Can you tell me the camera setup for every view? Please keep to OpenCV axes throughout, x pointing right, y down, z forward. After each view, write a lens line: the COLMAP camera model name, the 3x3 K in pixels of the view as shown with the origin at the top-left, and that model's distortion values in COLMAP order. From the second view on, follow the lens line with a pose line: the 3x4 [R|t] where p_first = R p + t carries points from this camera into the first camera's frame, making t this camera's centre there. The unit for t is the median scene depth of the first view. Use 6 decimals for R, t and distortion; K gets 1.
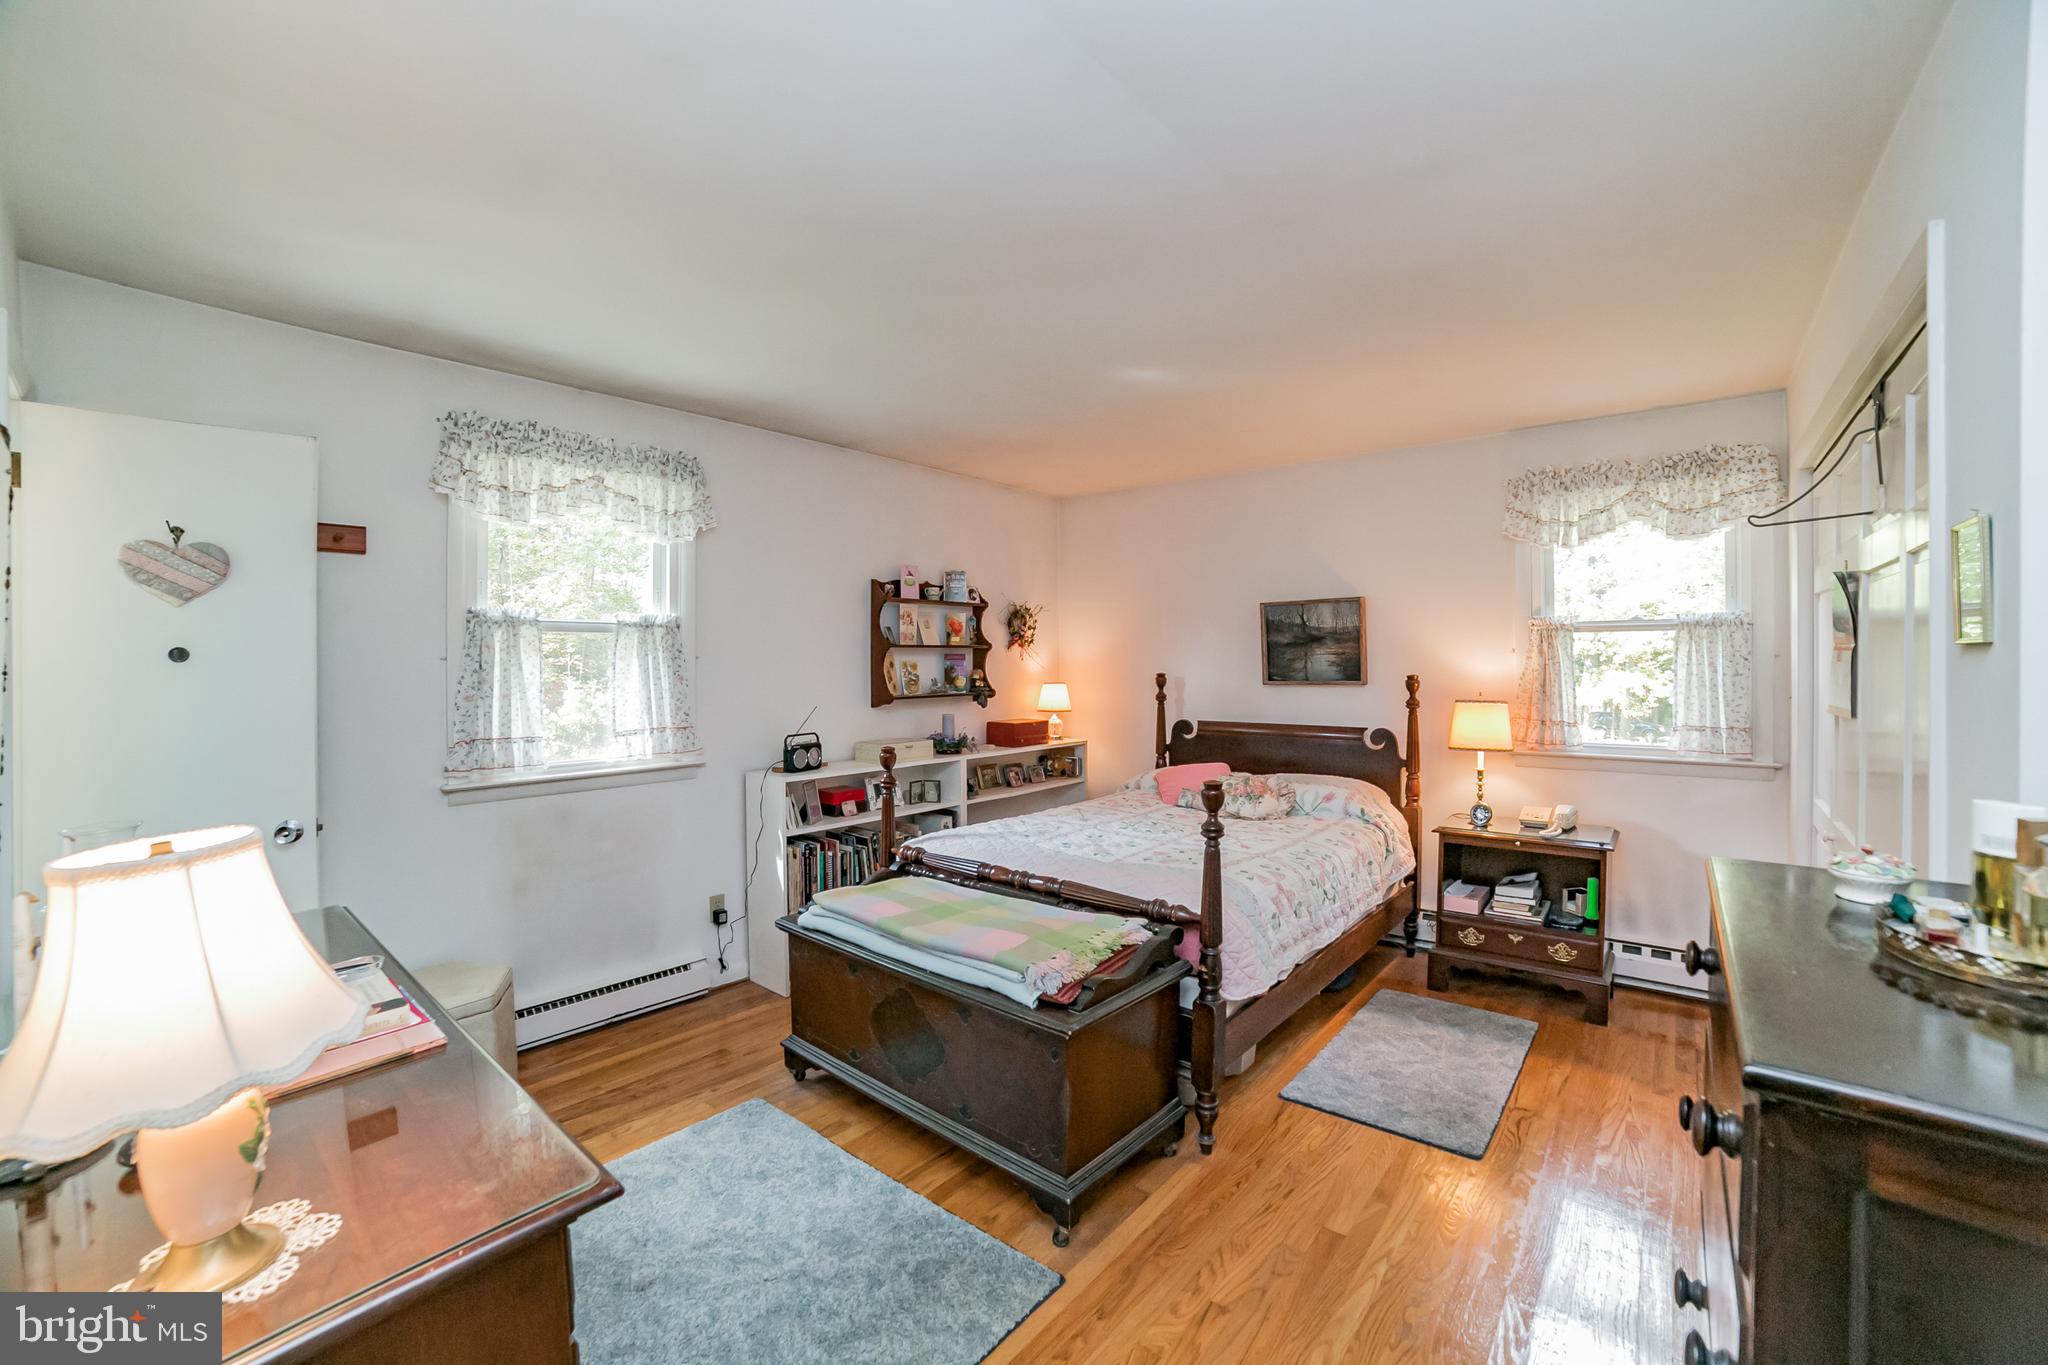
lens RADIAL K [[854.7, 0, 1025.0], [0, 854.7, 670.0], [0, 0, 1]] dist [-0.098847, 0.033431]
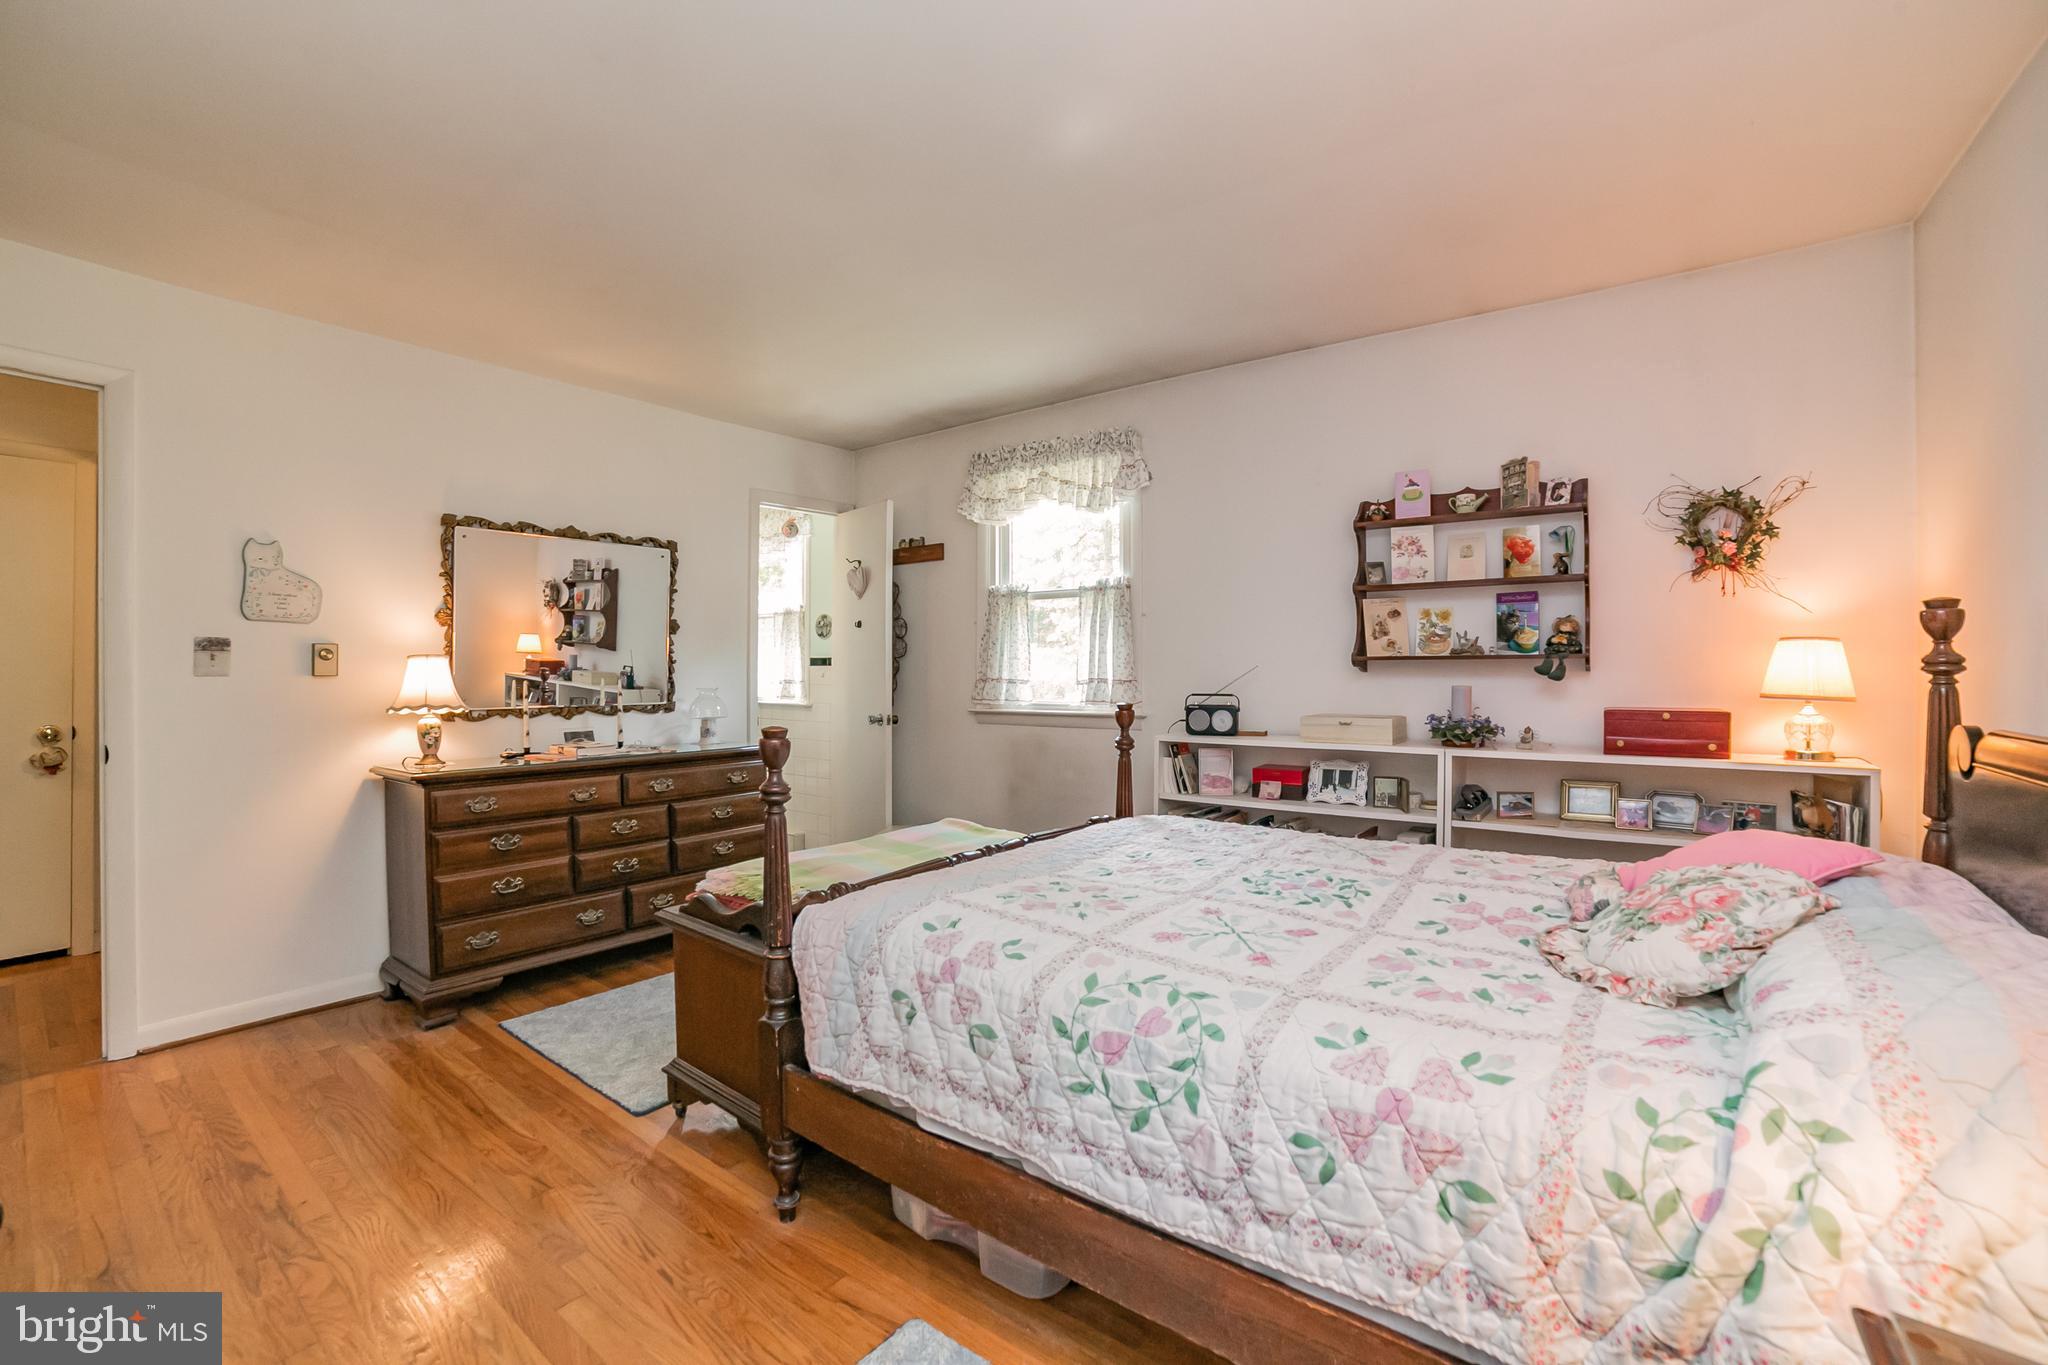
lens RADIAL K [[854.7, 0, 1025.0], [0, 854.7, 670.0], [0, 0, 1]] dist [-0.098847, 0.033431]
pose [[0.055503, 0.005362, -0.998444, 0.540544], [-0.007723, 0.999958, 0.004940, 0.040383], [0.998429, 0.007437, 0.055542, 0.646846]]
